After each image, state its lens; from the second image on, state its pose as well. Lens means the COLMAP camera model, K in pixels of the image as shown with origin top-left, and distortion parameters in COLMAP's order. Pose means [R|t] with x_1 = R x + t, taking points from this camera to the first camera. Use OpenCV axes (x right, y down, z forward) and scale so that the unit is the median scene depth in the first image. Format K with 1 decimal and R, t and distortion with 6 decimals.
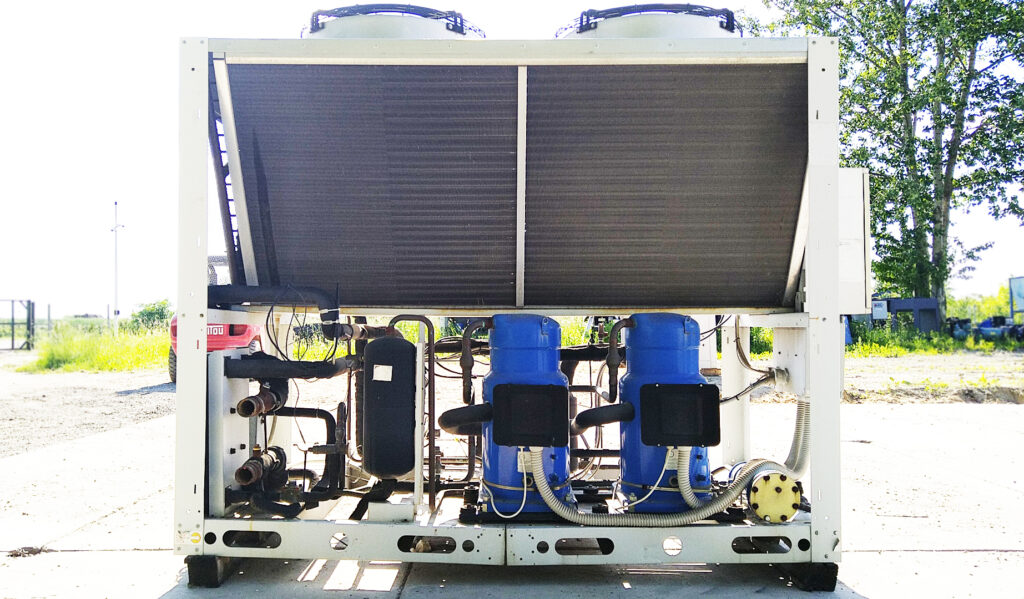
lens RADIAL K [[791.3, 0, 512.0], [0, 791.3, 299.5], [0, 0, 1]] dist [0.002174, -0.002723]
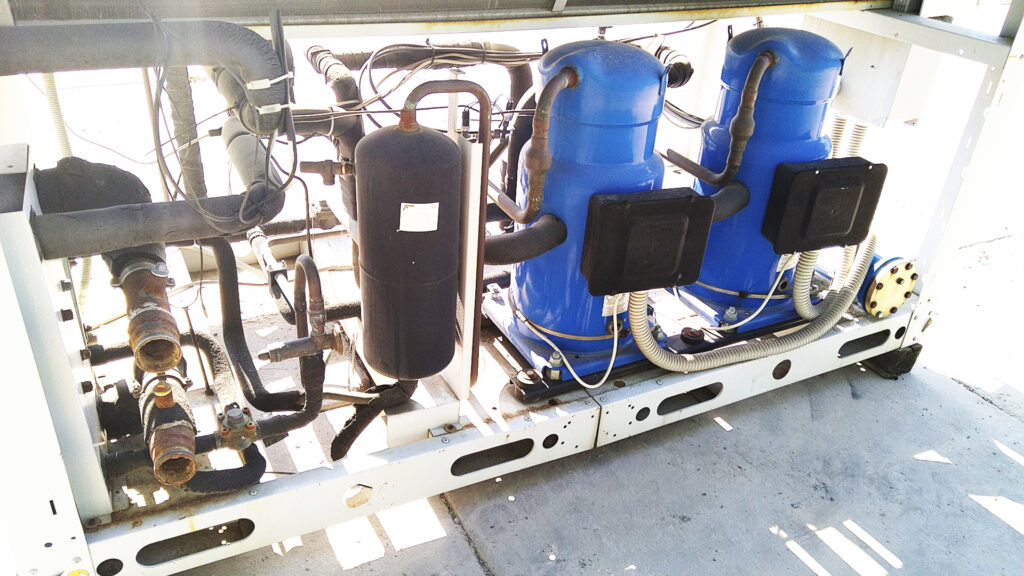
lens RADIAL K [[787.1, 0, 512.0], [0, 787.1, 288.0], [0, 0, 1]] dist [0.005163, 0.001381]
pose [[0.884036, -0.186735, 0.428498, -0.330046], [-0.077926, 0.845023, 0.529021, -0.132917], [-0.460877, -0.501065, 0.732479, 0.588767]]
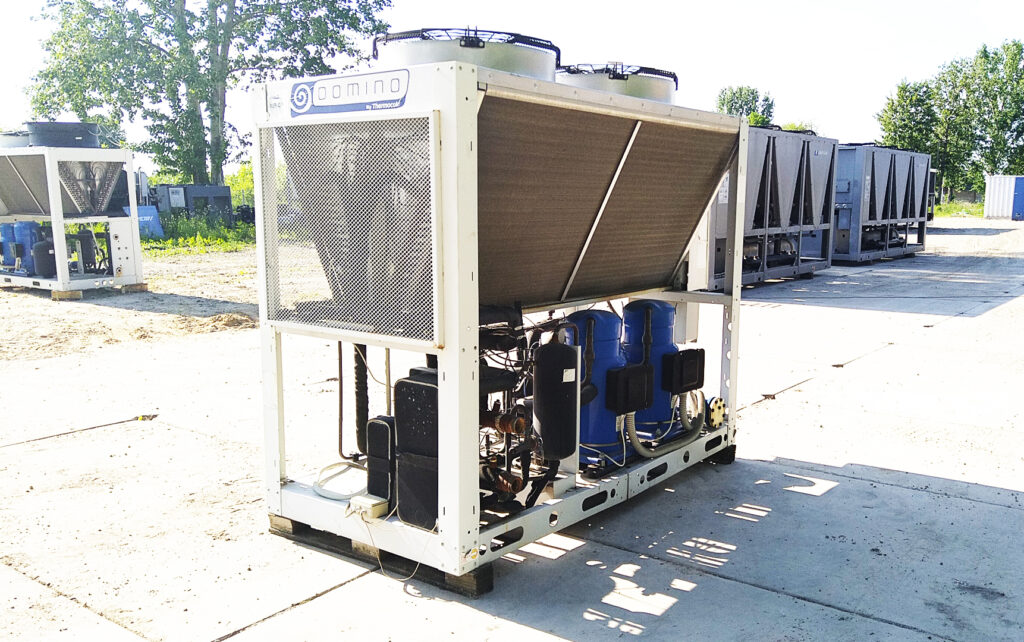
lens RADIAL K [[869.1, 0, 544.4], [0, 869.1, 327.8], [0, 0, 1]] dist [-0.009277, -0.005506]
pose [[0.604172, -0.116168, 0.788341, -1.211437], [-0.026033, 0.985911, 0.165232, -0.194281], [-0.796429, -0.120351, 0.592635, 0.256387]]
